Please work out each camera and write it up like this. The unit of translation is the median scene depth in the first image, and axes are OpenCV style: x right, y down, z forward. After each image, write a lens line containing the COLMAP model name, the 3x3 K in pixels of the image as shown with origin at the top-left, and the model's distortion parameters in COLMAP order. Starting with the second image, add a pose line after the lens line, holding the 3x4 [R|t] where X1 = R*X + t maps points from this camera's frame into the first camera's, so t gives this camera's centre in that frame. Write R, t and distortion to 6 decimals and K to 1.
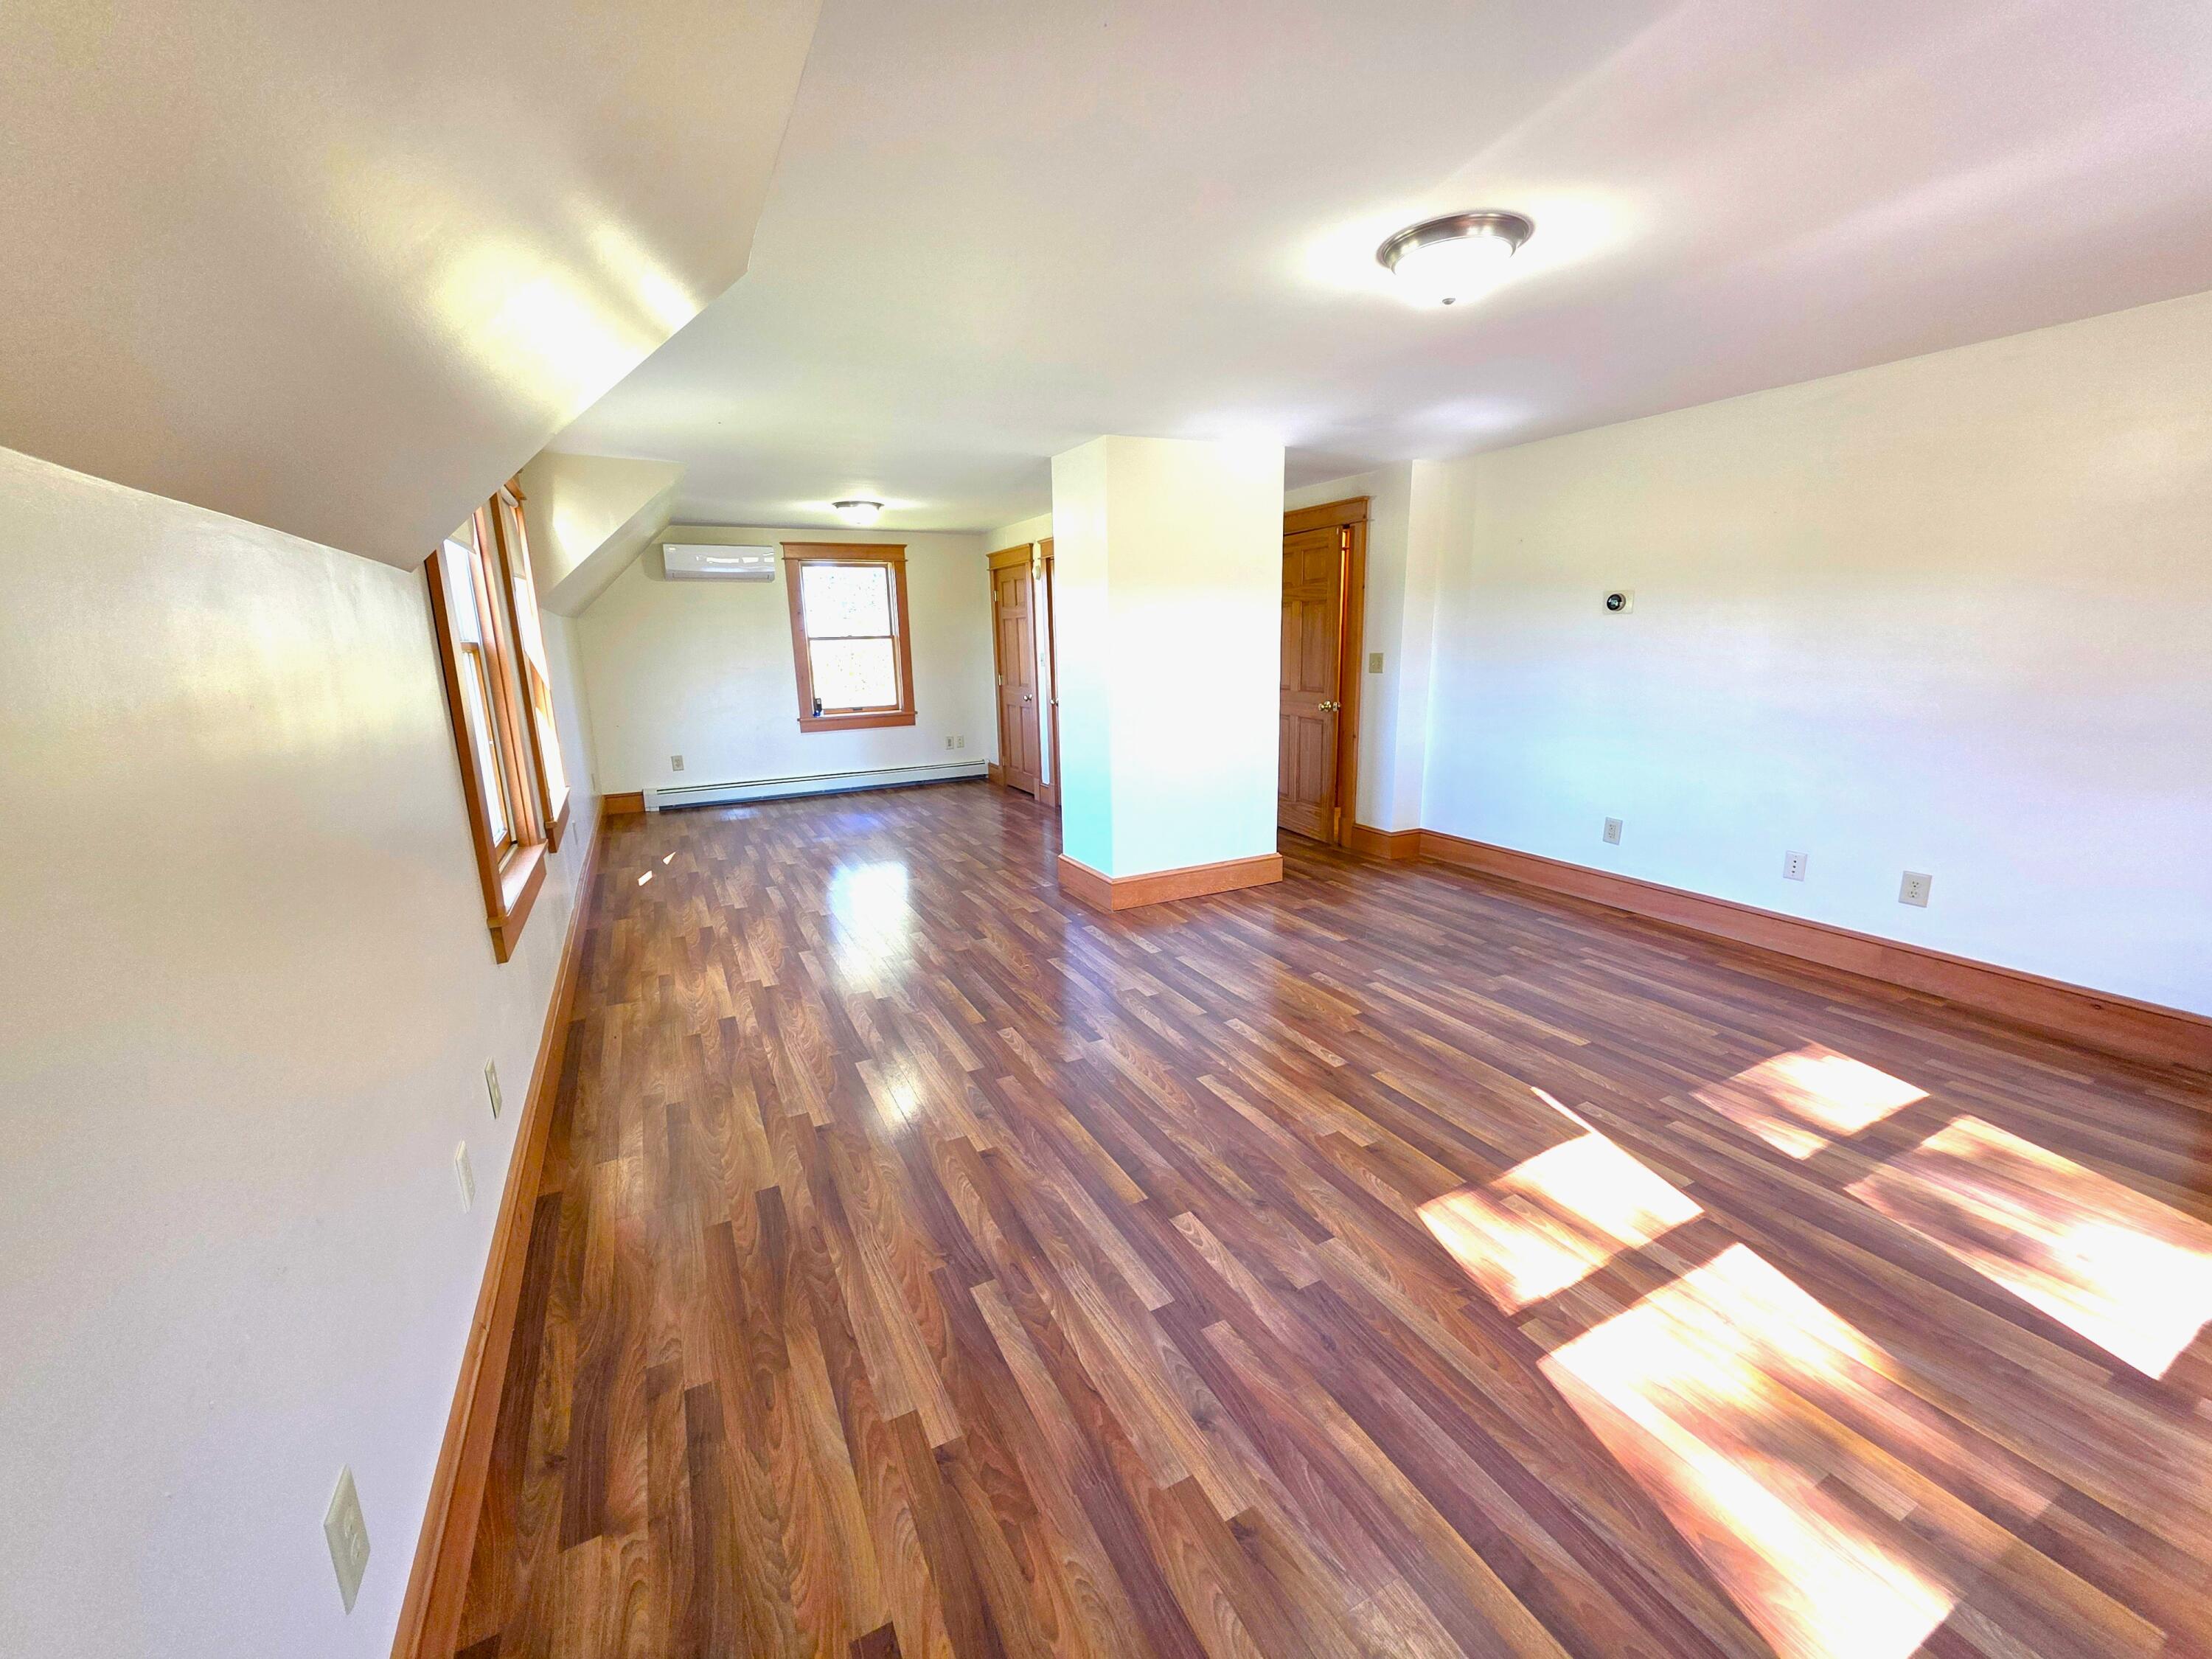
lens RADIAL K [[881.0, 0, 1098.5], [0, 881.0, 809.0], [0, 0, 1]] dist [-0.003415, -0.000248]
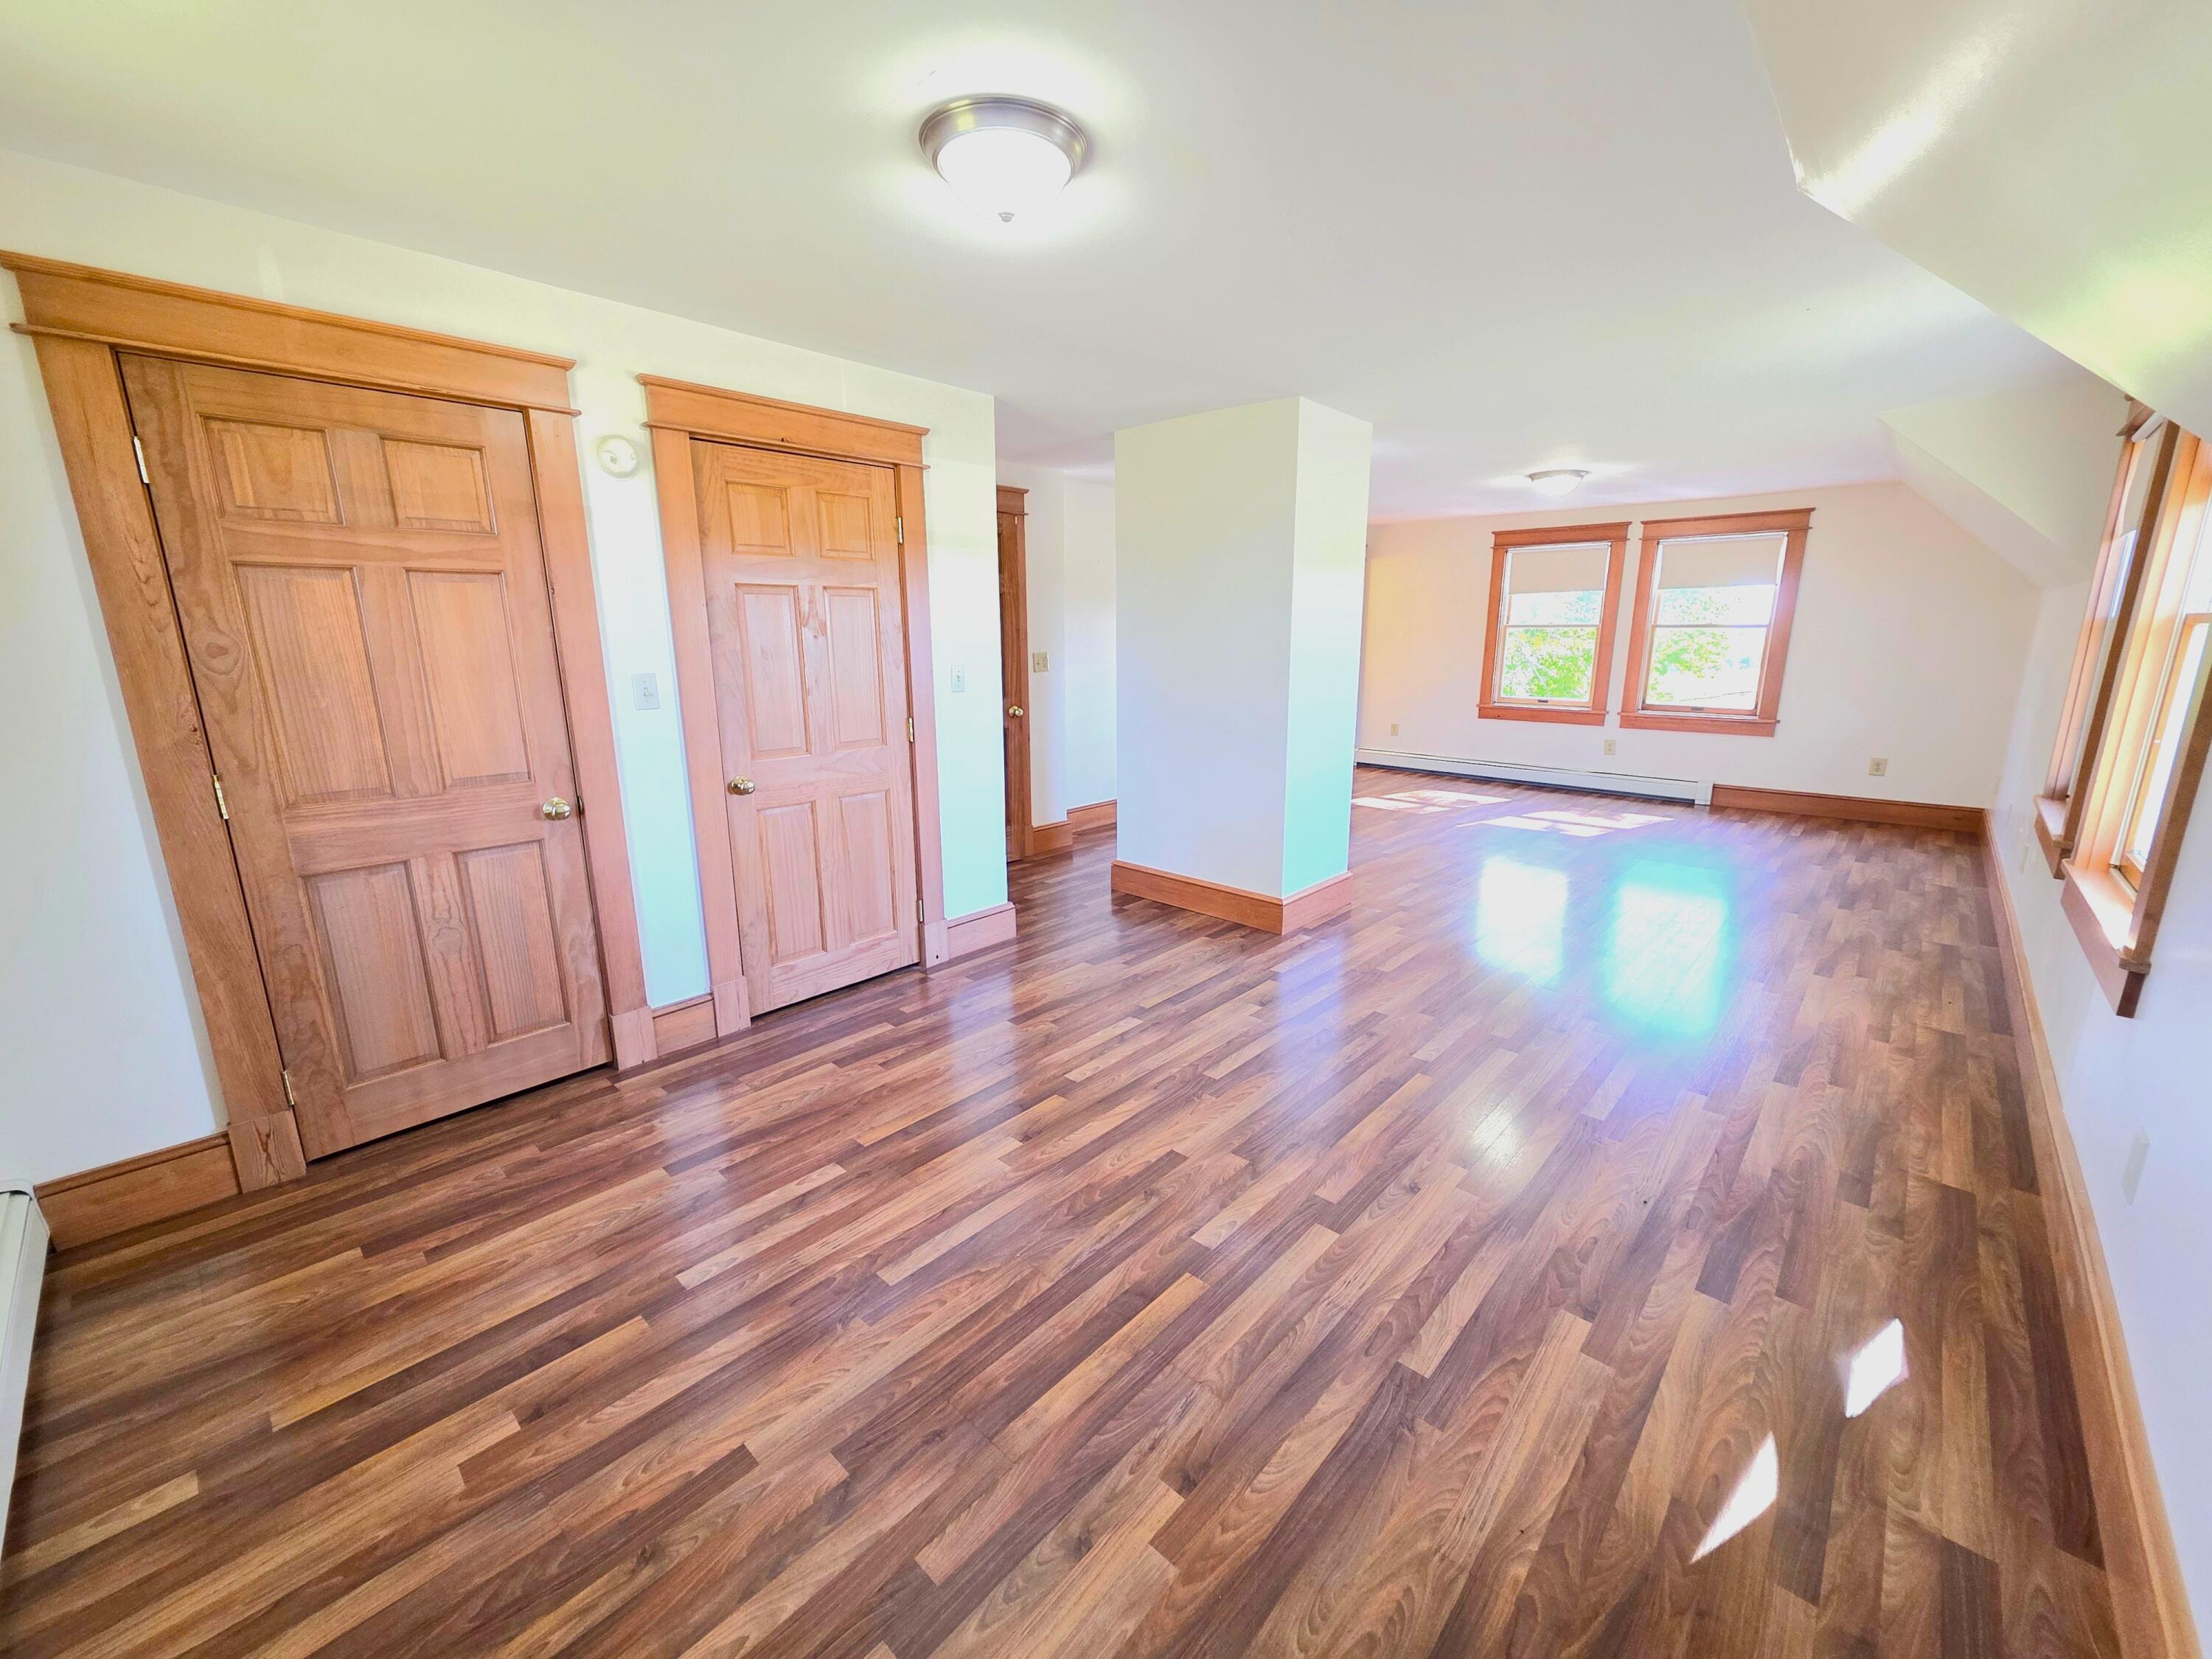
lens RADIAL K [[876.9, 0, 1103.3], [0, 876.9, 822.6], [0, 0, 1]] dist [0.005419, -0.000108]
pose [[-0.336464, -0.196655, 0.920933, -0.679760], [0.191728, 0.943162, 0.271450, -0.248219], [-0.921972, 0.267902, -0.279636, 1.300466]]
